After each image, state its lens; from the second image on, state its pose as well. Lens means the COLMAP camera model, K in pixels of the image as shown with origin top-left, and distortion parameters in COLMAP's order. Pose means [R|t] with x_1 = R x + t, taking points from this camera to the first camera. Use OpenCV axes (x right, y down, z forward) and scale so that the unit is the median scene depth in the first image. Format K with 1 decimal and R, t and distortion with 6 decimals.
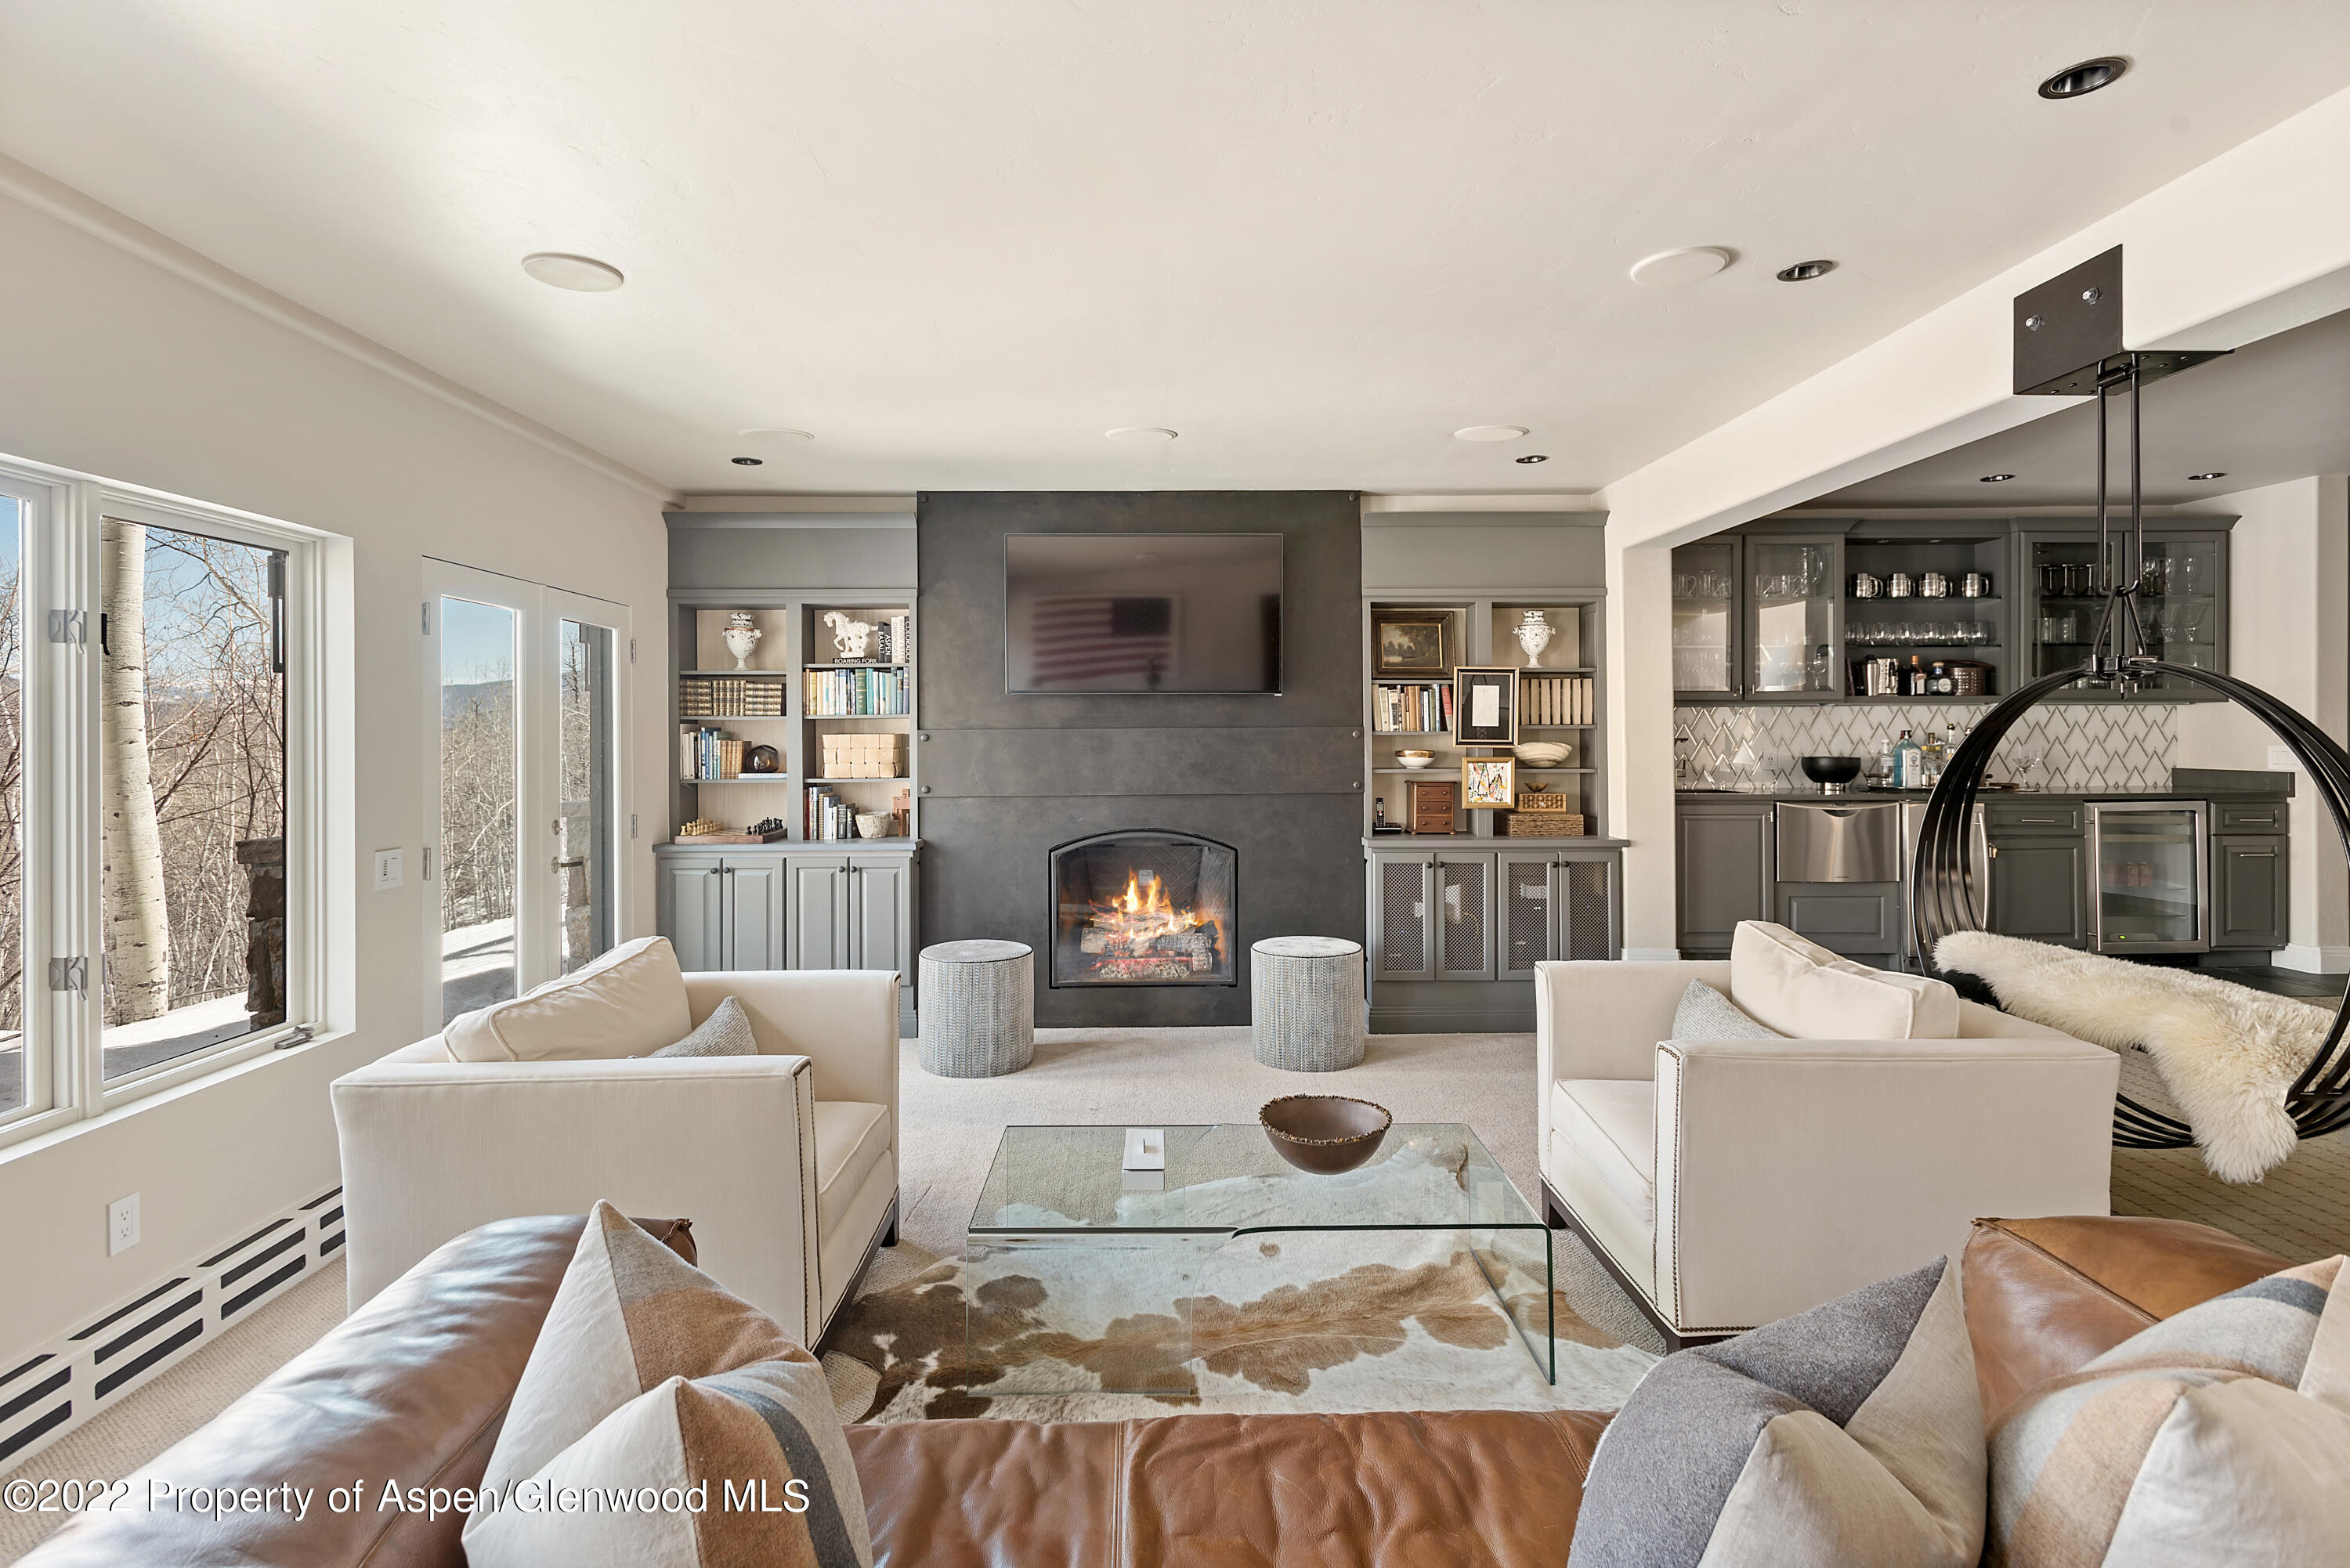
lens RADIAL K [[1132.1, 0, 1167.4], [0, 1132.1, 726.2], [0, 0, 1]] dist [0.001791, 0.000263]
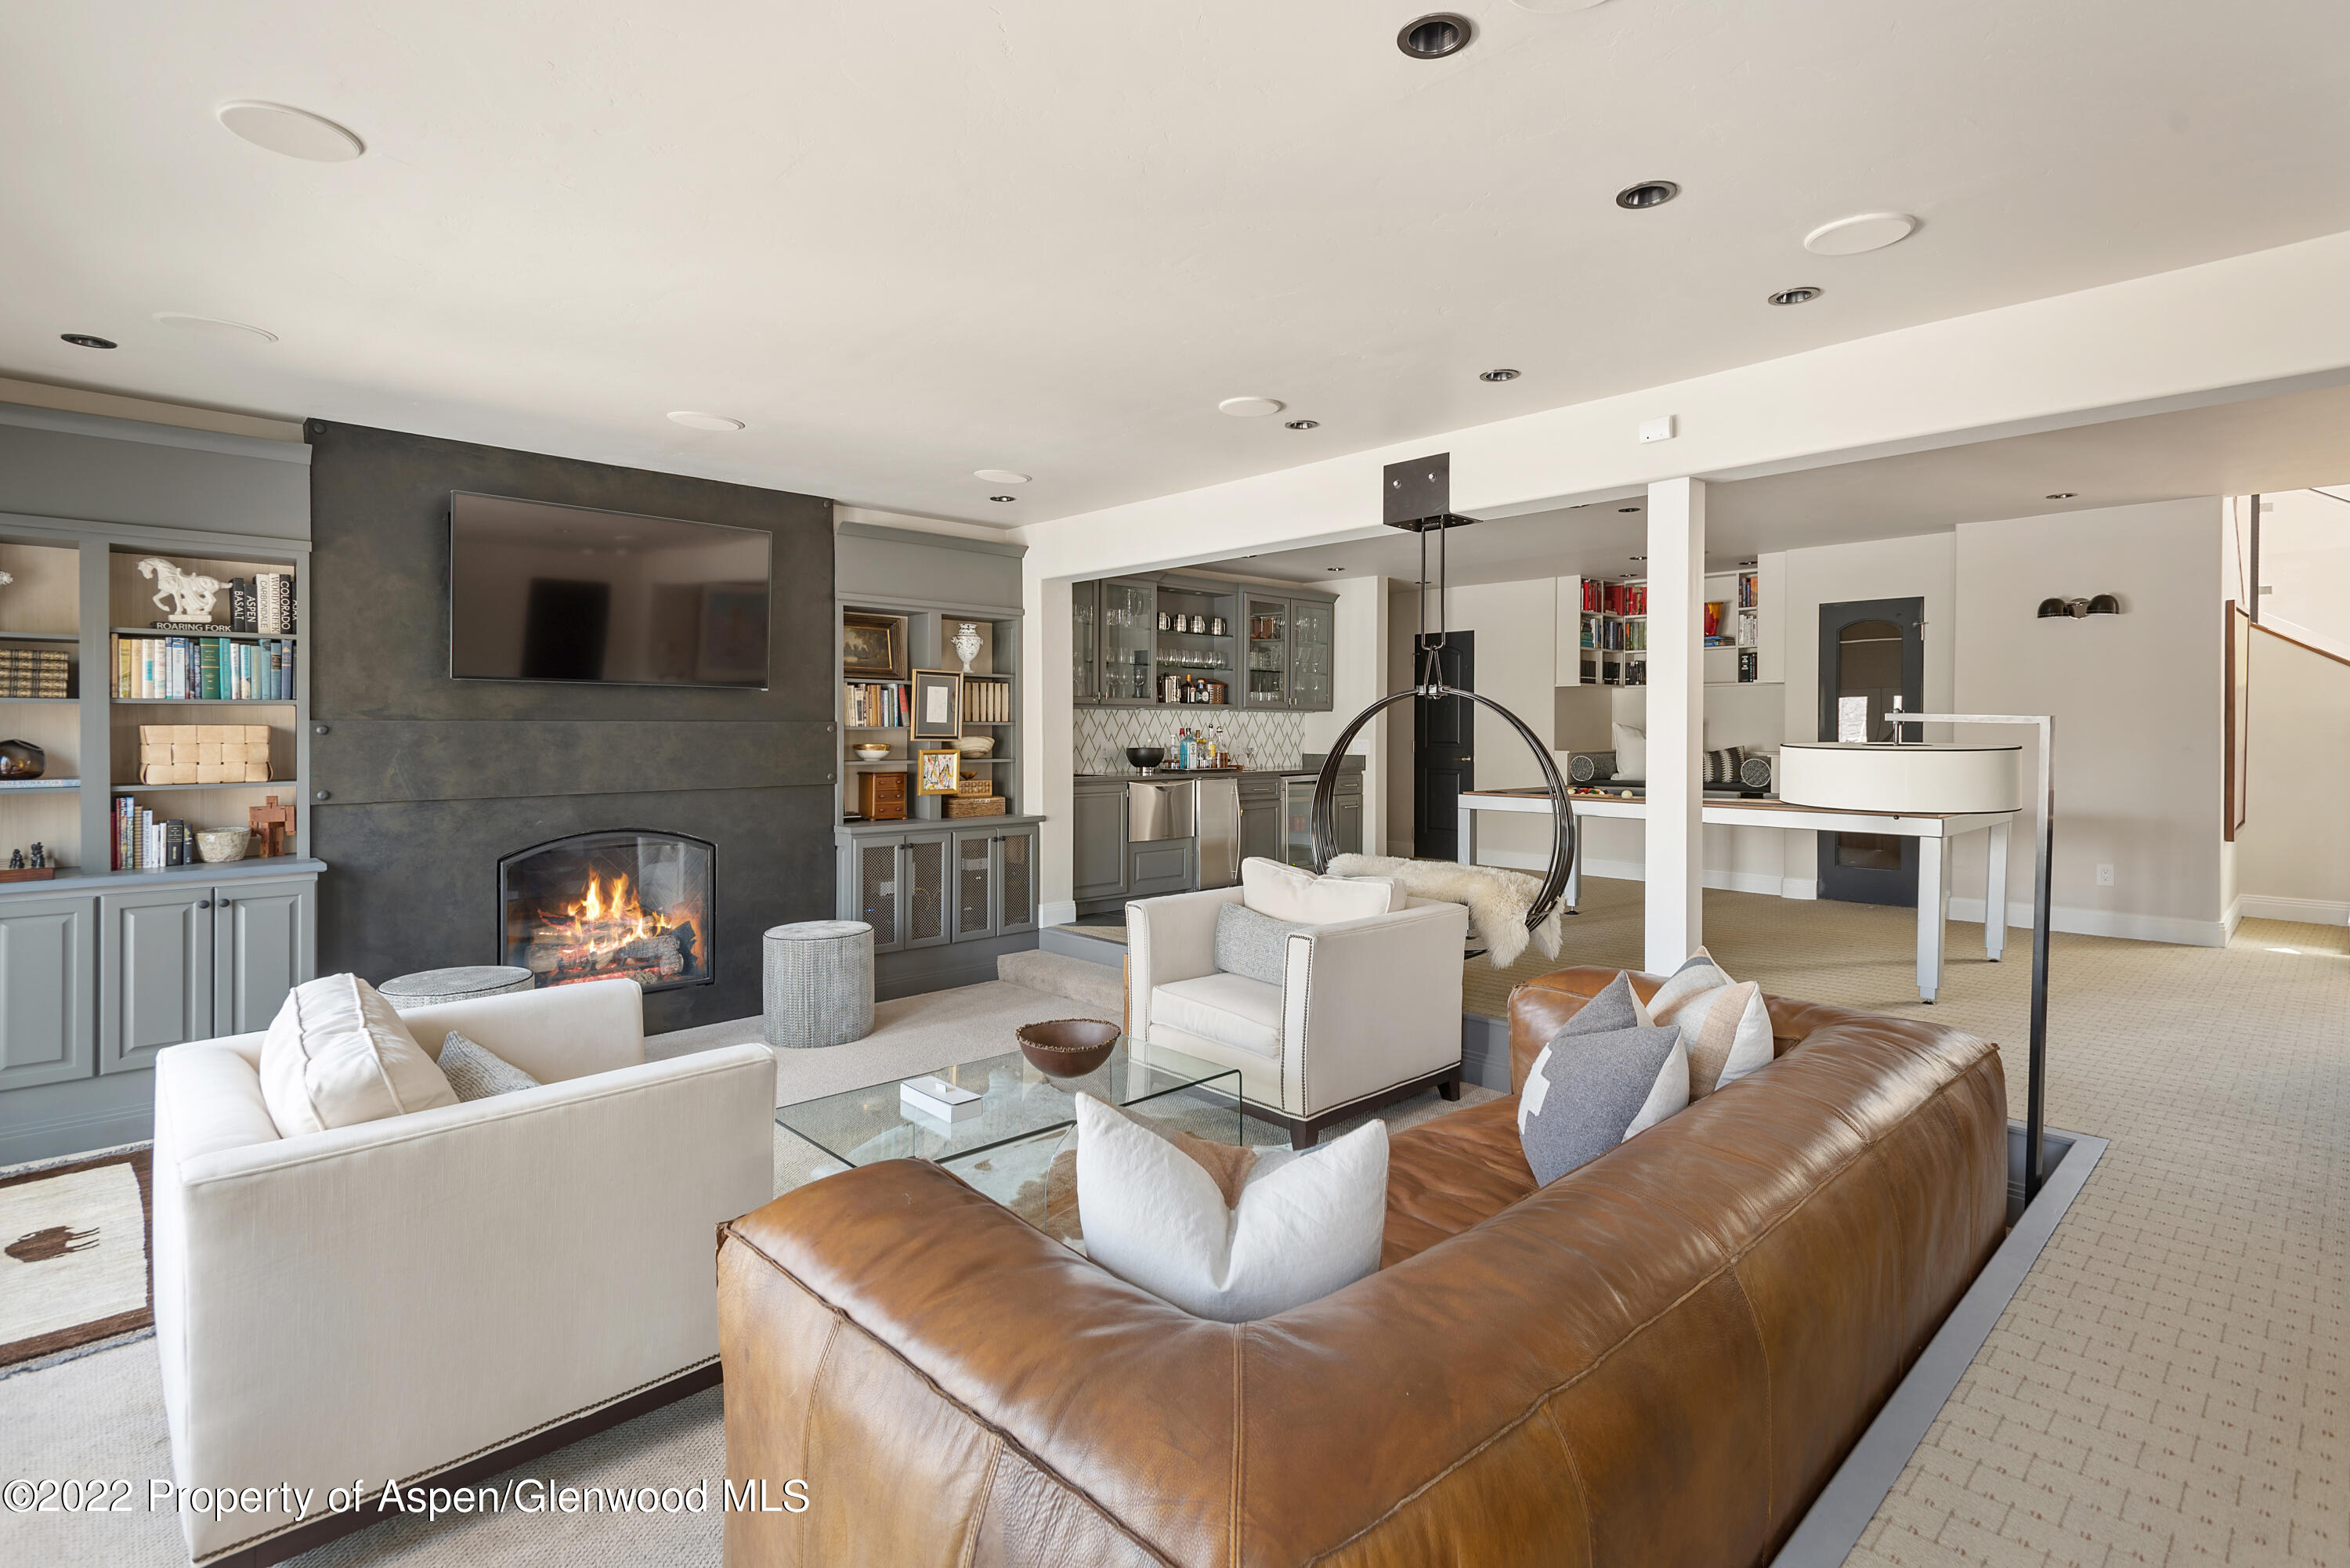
lens RADIAL K [[1132.2, 0, 1175.5], [0, 1132.2, 737.3], [0, 0, 1]] dist [0.000008, 0.000023]
pose [[0.720744, 0.000391, 0.693201, -0.331478], [-0.008735, 0.999926, 0.008519, 0.003169], [-0.693146, -0.012195, 0.720694, 0.011618]]
